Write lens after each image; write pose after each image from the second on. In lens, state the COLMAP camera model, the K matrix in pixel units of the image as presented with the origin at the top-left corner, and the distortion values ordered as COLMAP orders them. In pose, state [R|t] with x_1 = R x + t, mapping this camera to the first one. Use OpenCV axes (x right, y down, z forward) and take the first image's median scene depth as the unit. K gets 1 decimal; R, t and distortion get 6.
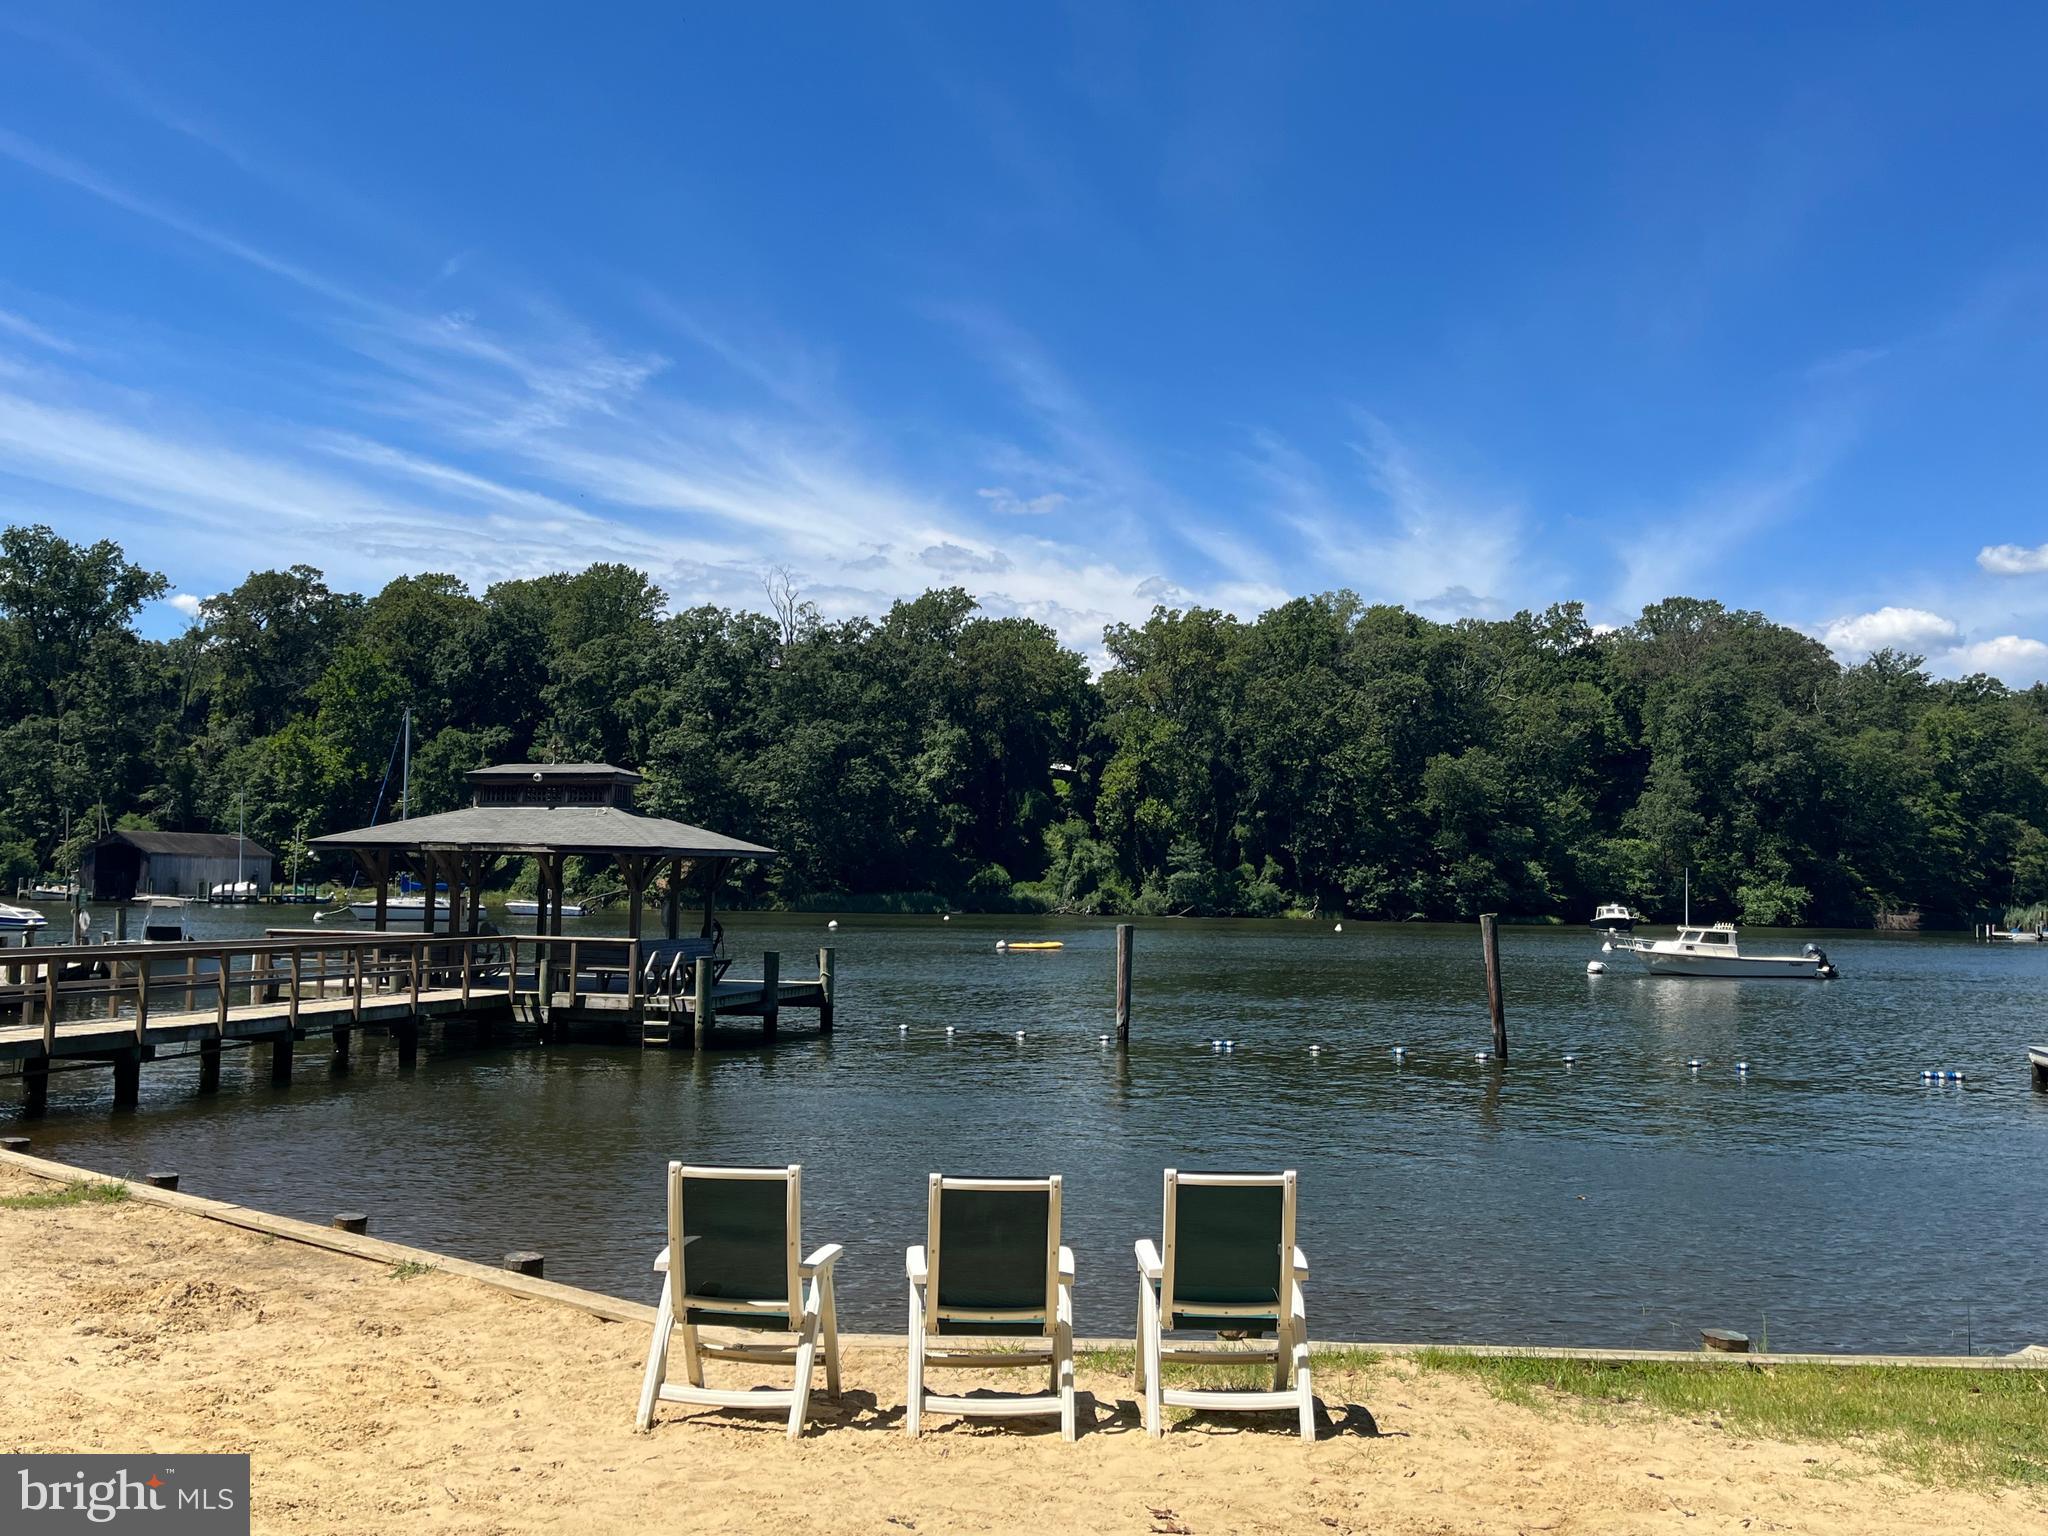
lens RADIAL K [[1789.1, 0, 1006.4], [0, 1789.1, 782.5], [0, 0, 1]] dist [0.073064, -0.056219]
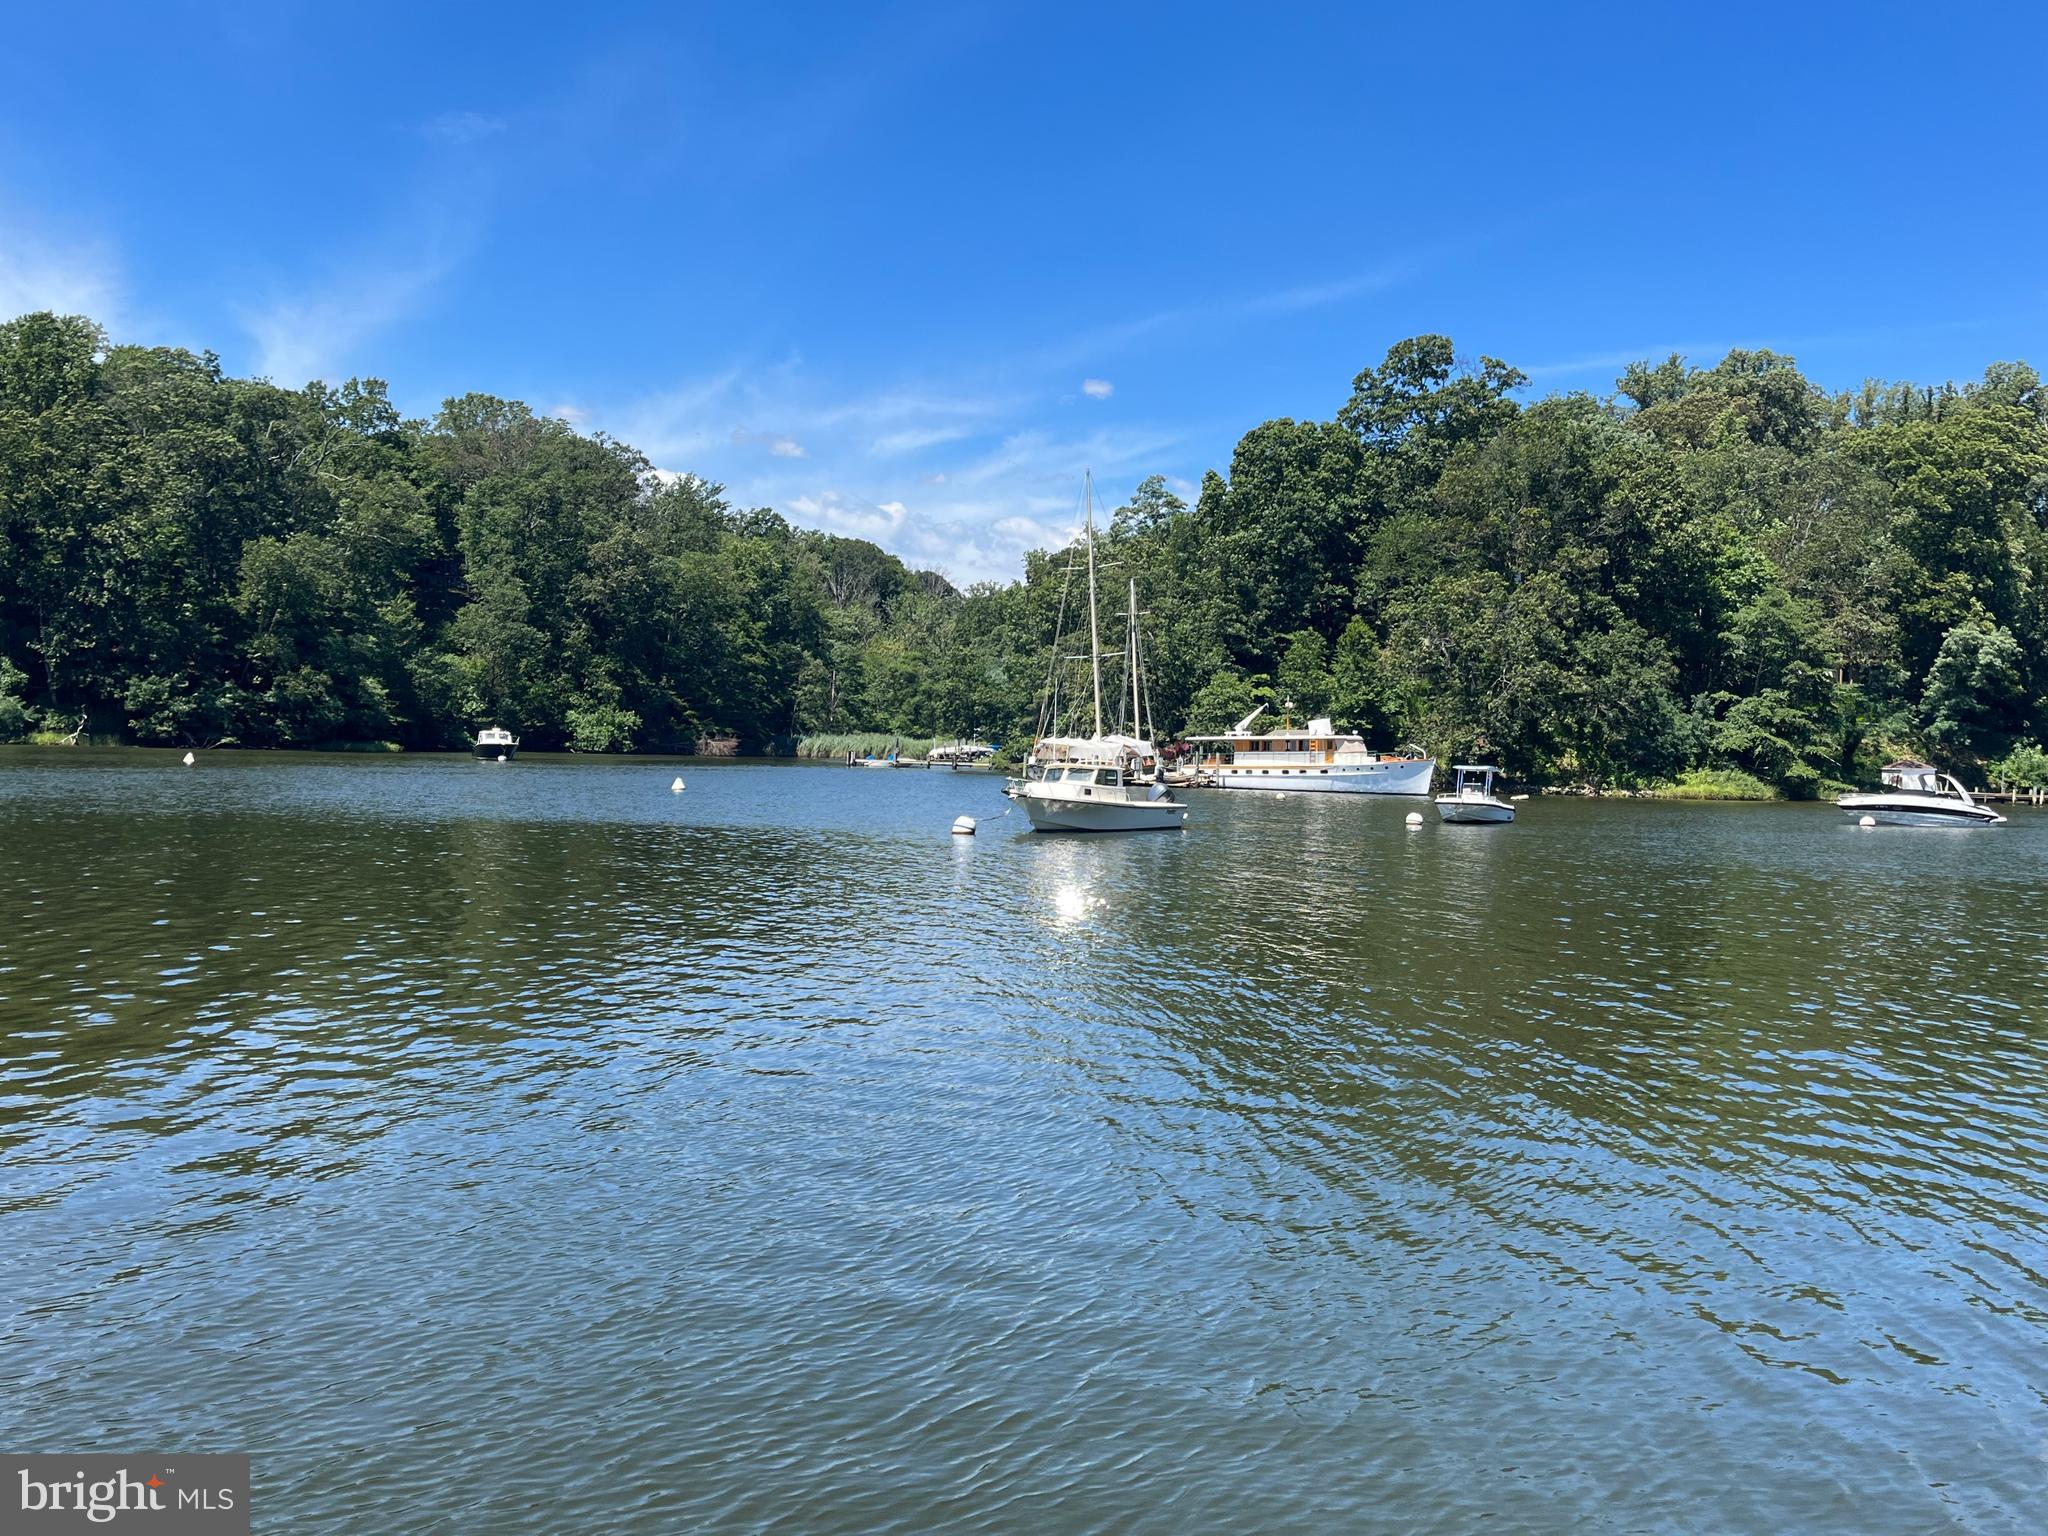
lens RADIAL K [[1789.1, 0, 1030.5], [0, 1789.1, 776.8], [0, 0, 1]] dist [0.073064, -0.056219]
pose [[0.756434, -0.008143, 0.654019, -0.023089], [-0.052727, 0.995909, 0.073384, 0.012726], [-0.651941, -0.089995, 0.752910, 0.165857]]
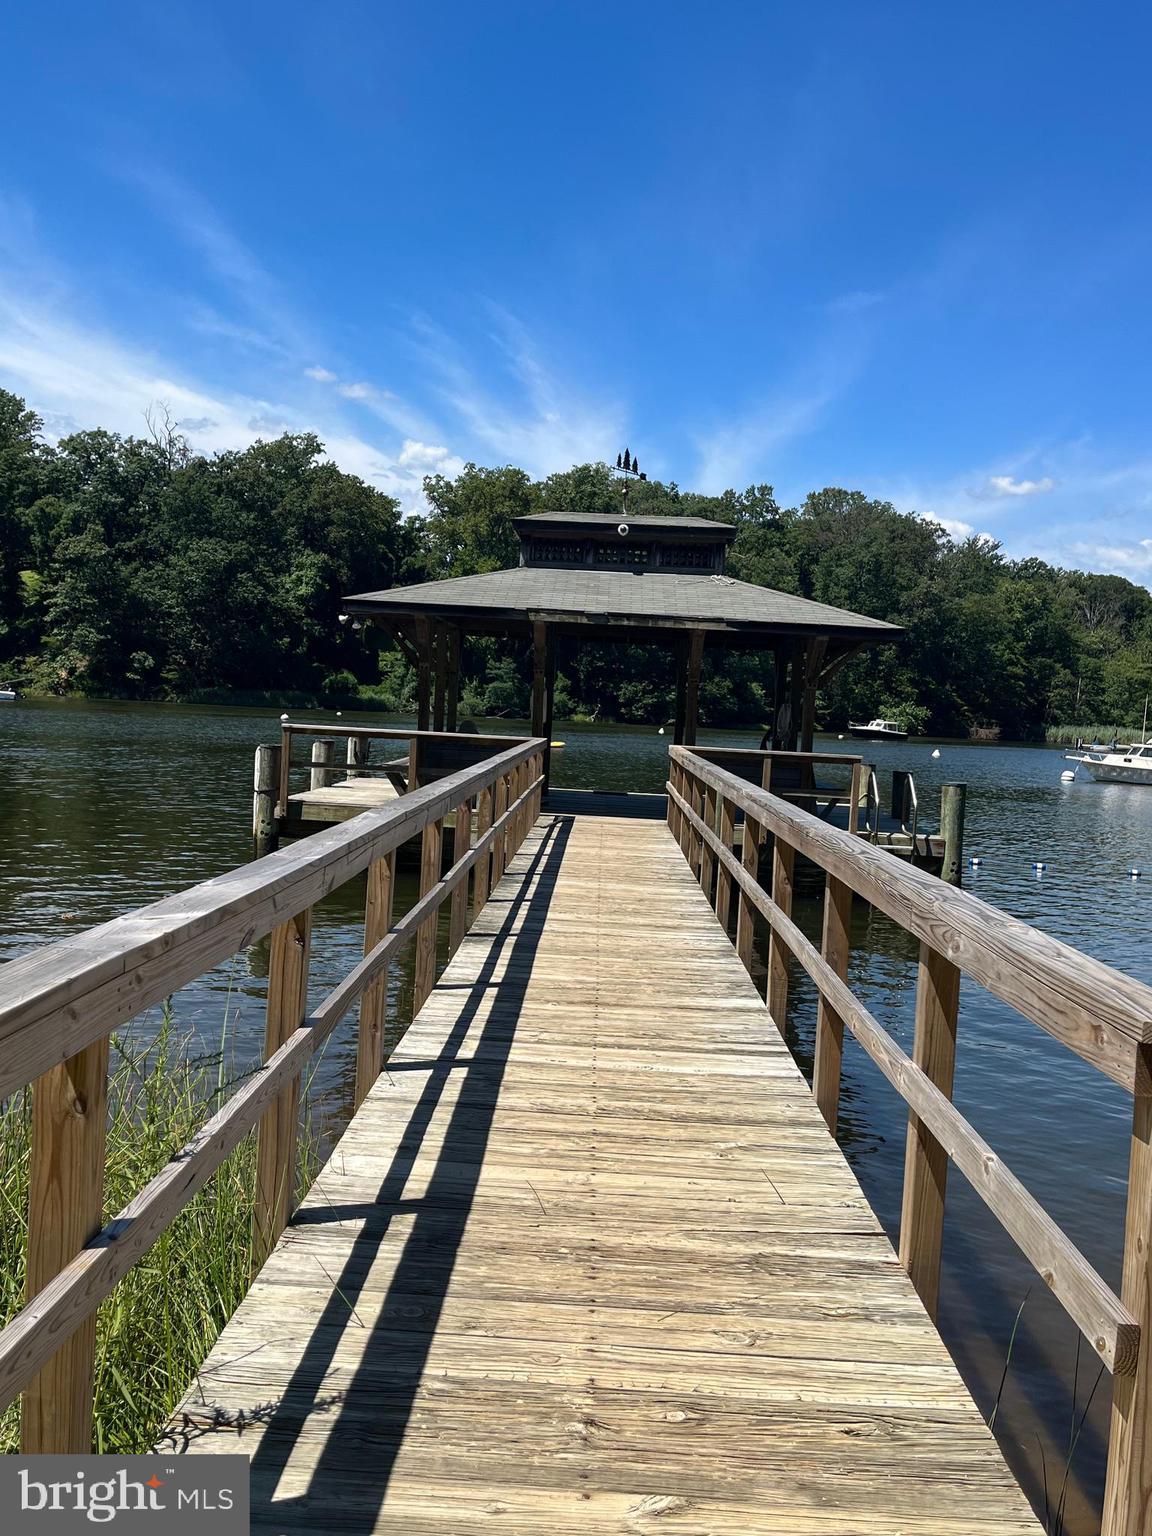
lens RADIAL K [[1341.8, 0, 568.0], [0, 1341.8, 789.2], [0, 0, 1]] dist [0.073064, -0.056219]
pose [[0.973094, 0.016999, 0.229782, -0.064729], [-0.046624, 0.991171, 0.124119, 0.005562], [-0.225644, -0.131493, 0.965295, 0.072113]]
